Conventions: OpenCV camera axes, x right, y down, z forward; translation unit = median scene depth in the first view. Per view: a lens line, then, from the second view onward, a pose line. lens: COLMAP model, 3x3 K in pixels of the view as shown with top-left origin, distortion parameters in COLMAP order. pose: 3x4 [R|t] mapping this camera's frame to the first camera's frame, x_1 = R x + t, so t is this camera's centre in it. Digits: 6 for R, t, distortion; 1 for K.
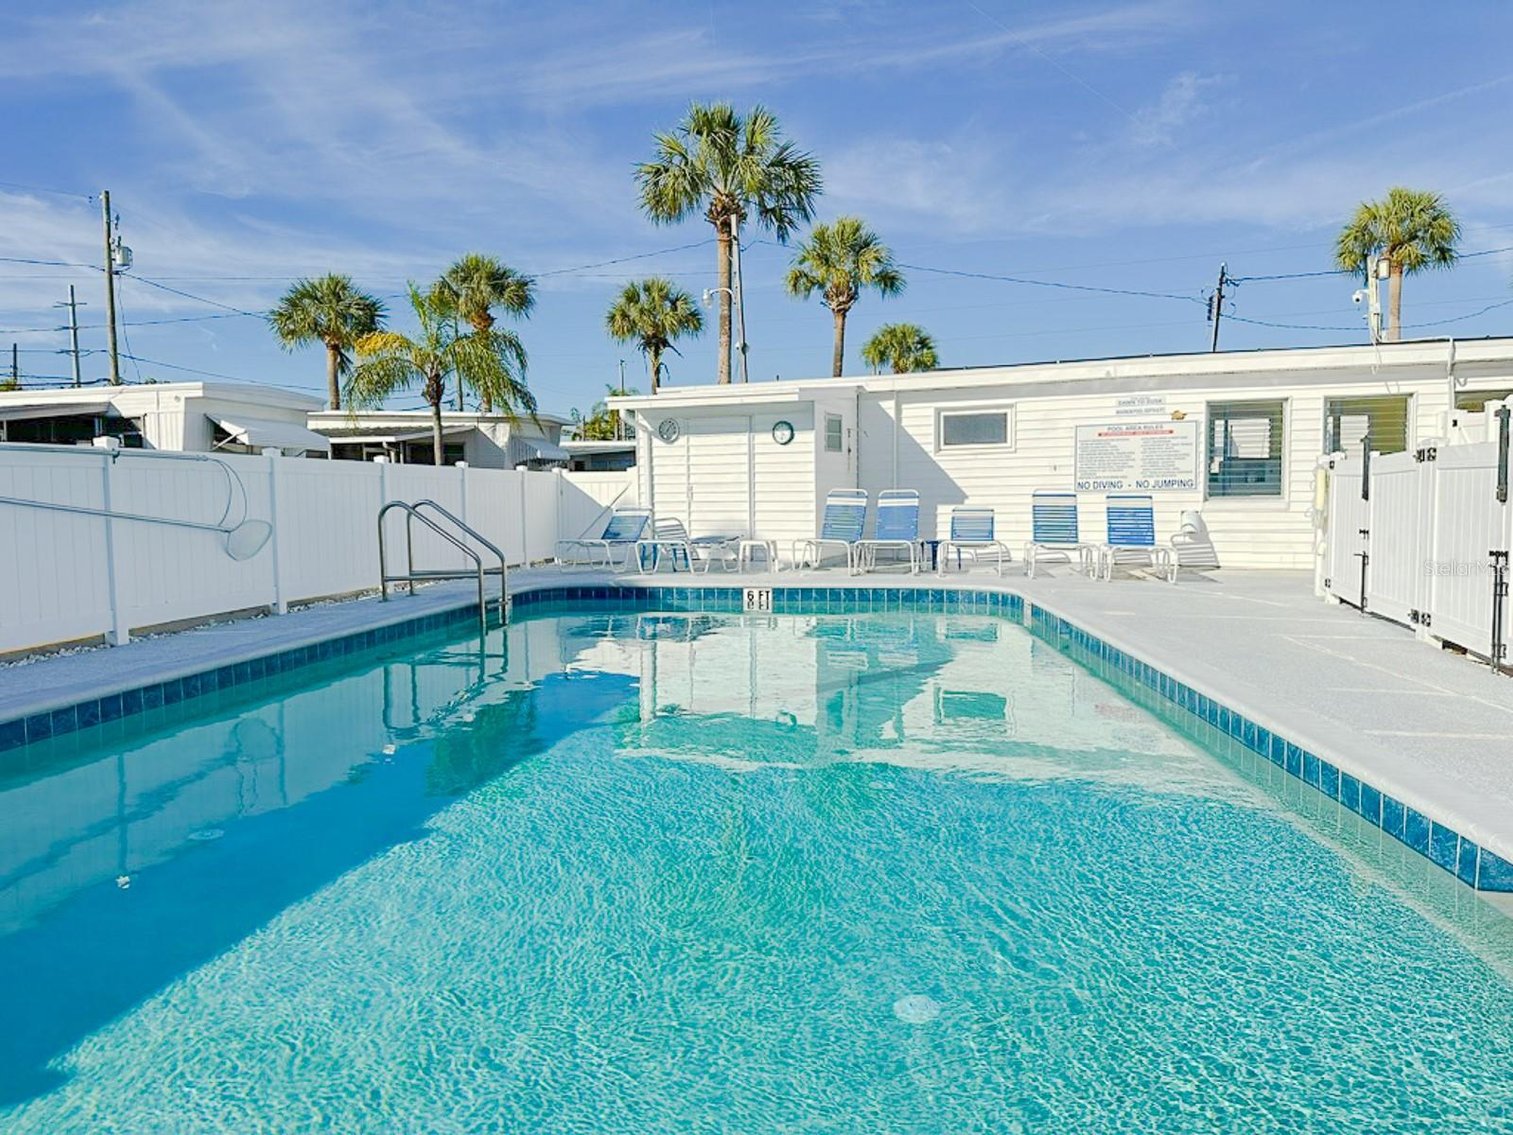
lens RADIAL K [[1049.1, 0, 756.5], [0, 1049.1, 567.5], [0, 0, 1]] dist [0.163742, -0.268299]
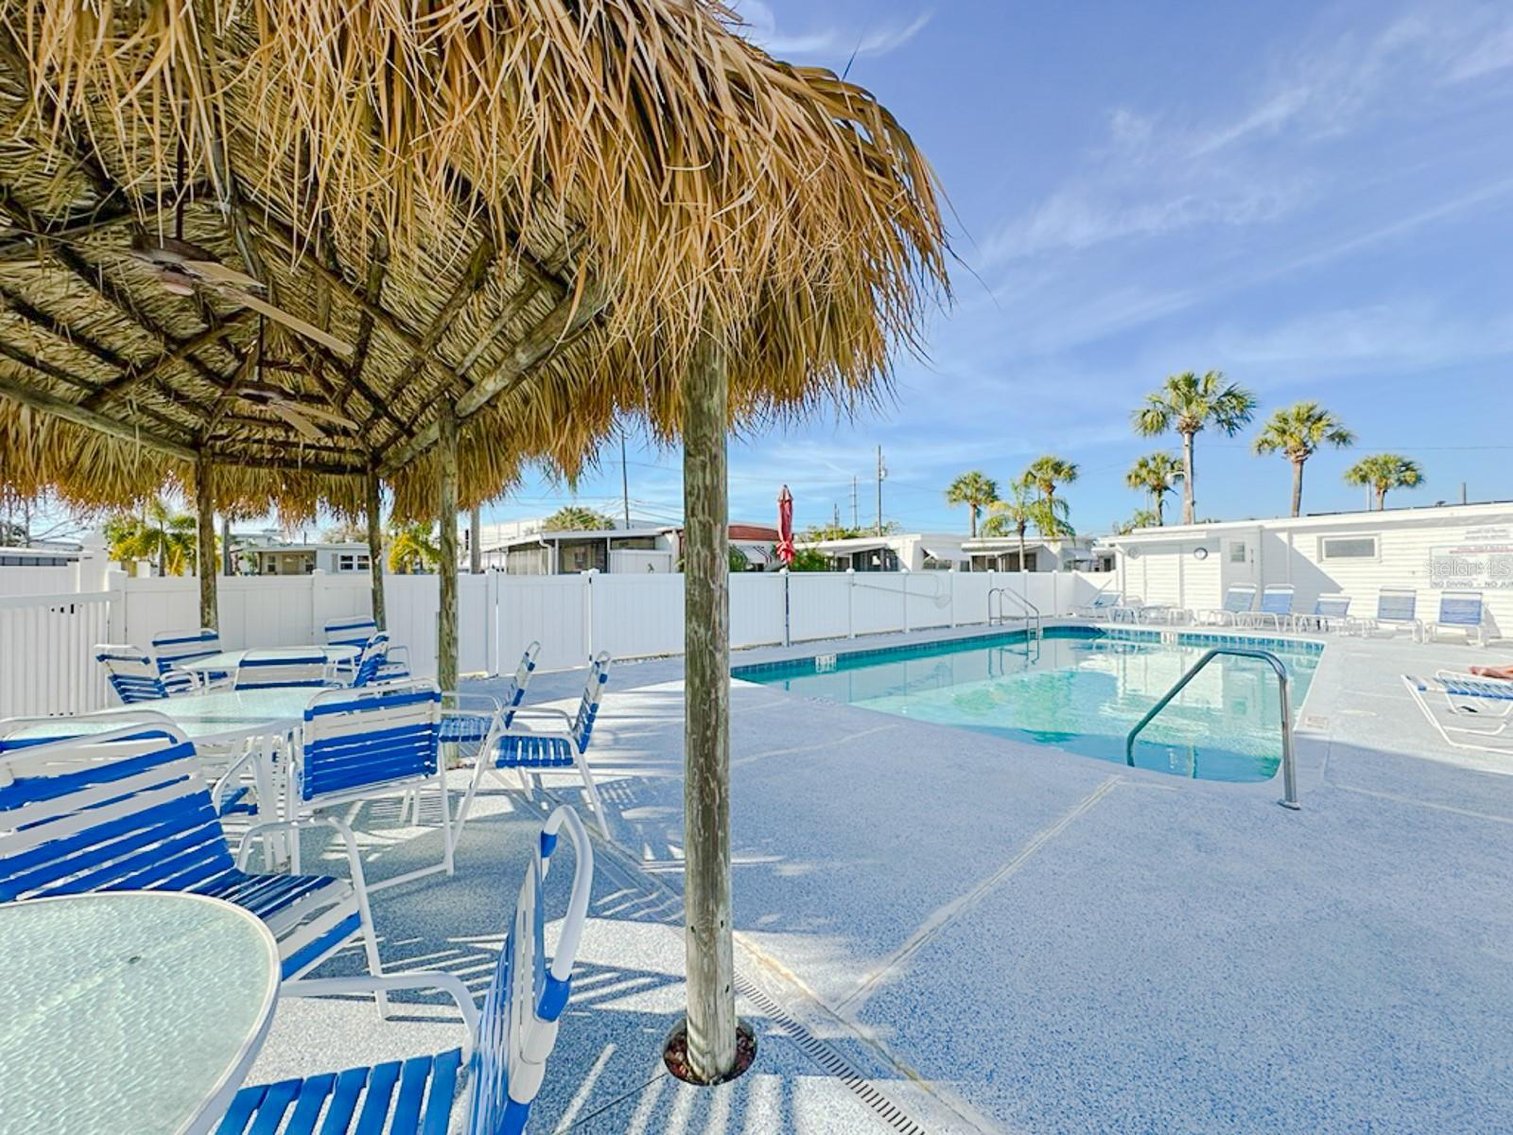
lens RADIAL K [[603.8, 0, 756.5], [0, 603.8, 567.5], [0, 0, 1]] dist [-0.002673, -0.000043]
pose [[0.754722, 0.001049, -0.656043, 0.132710], [-0.051030, 0.997063, -0.057112, 0.001116], [0.654057, 0.076582, 0.752559, -0.348529]]
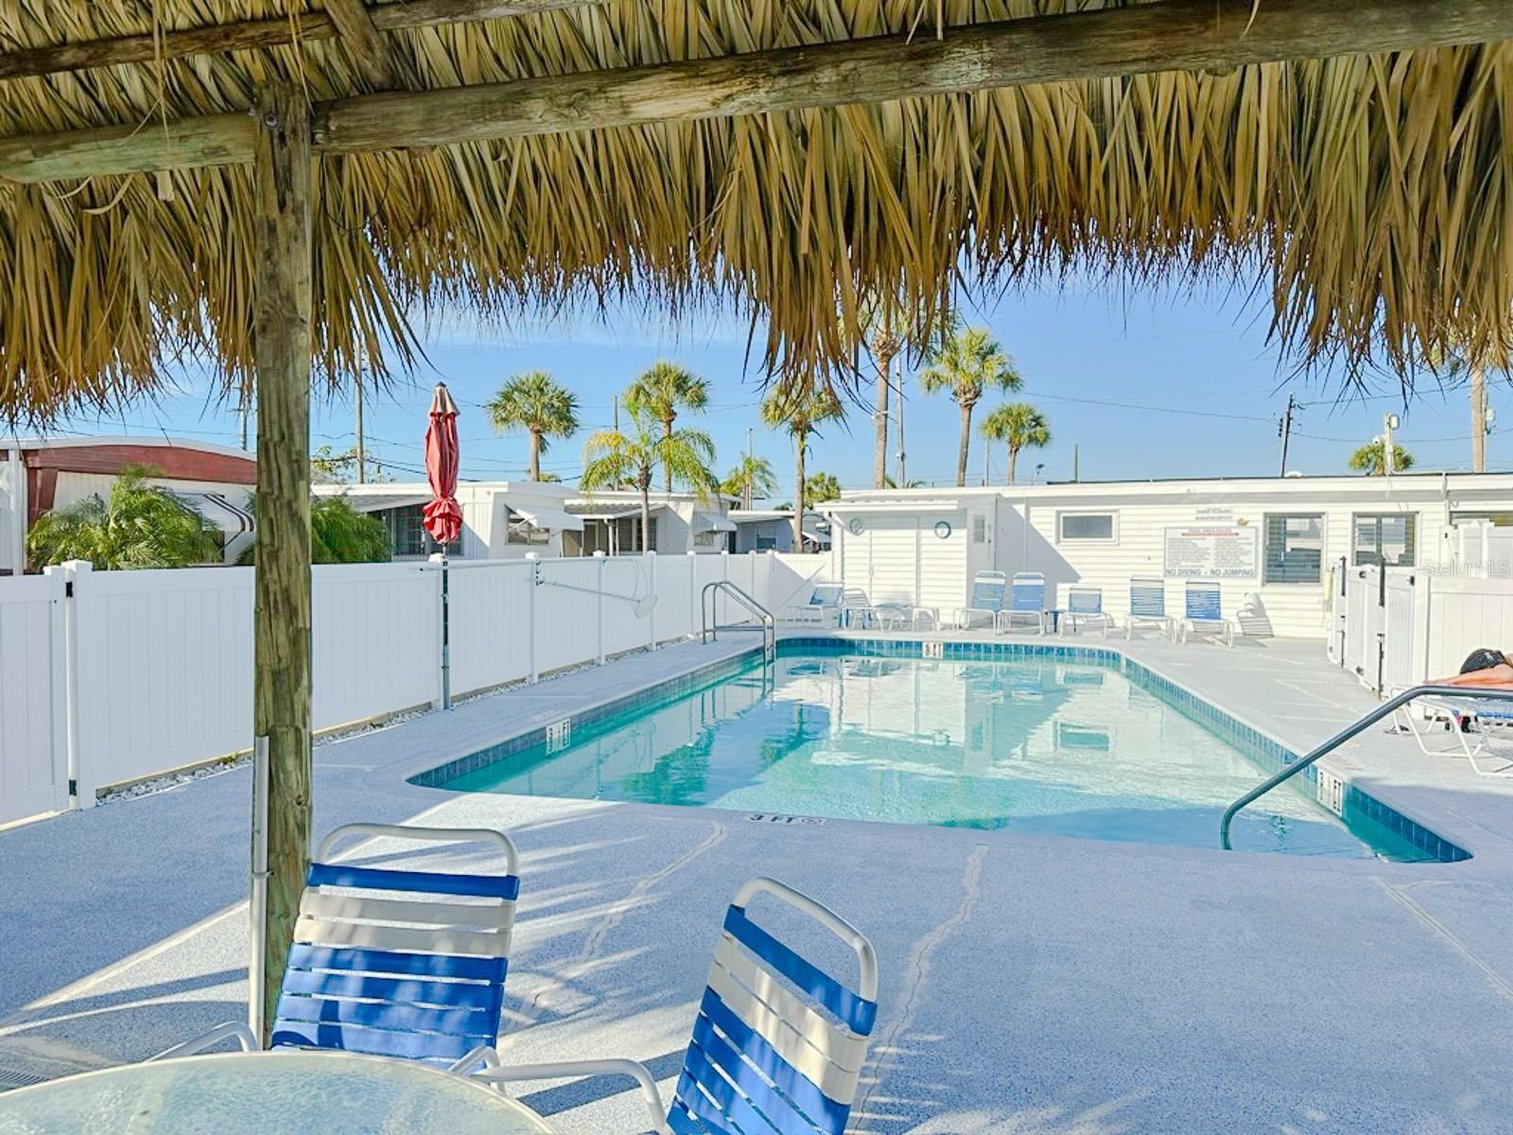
lens RADIAL K [[1049.1, 0, 756.5], [0, 1049.1, 567.5], [0, 0, 1]] dist [0.163742, -0.268299]
pose [[0.995303, 0.018165, -0.095089, -0.084628], [-0.022785, 0.998601, -0.047724, -0.006840], [0.094089, 0.049666, 0.994324, -0.392763]]
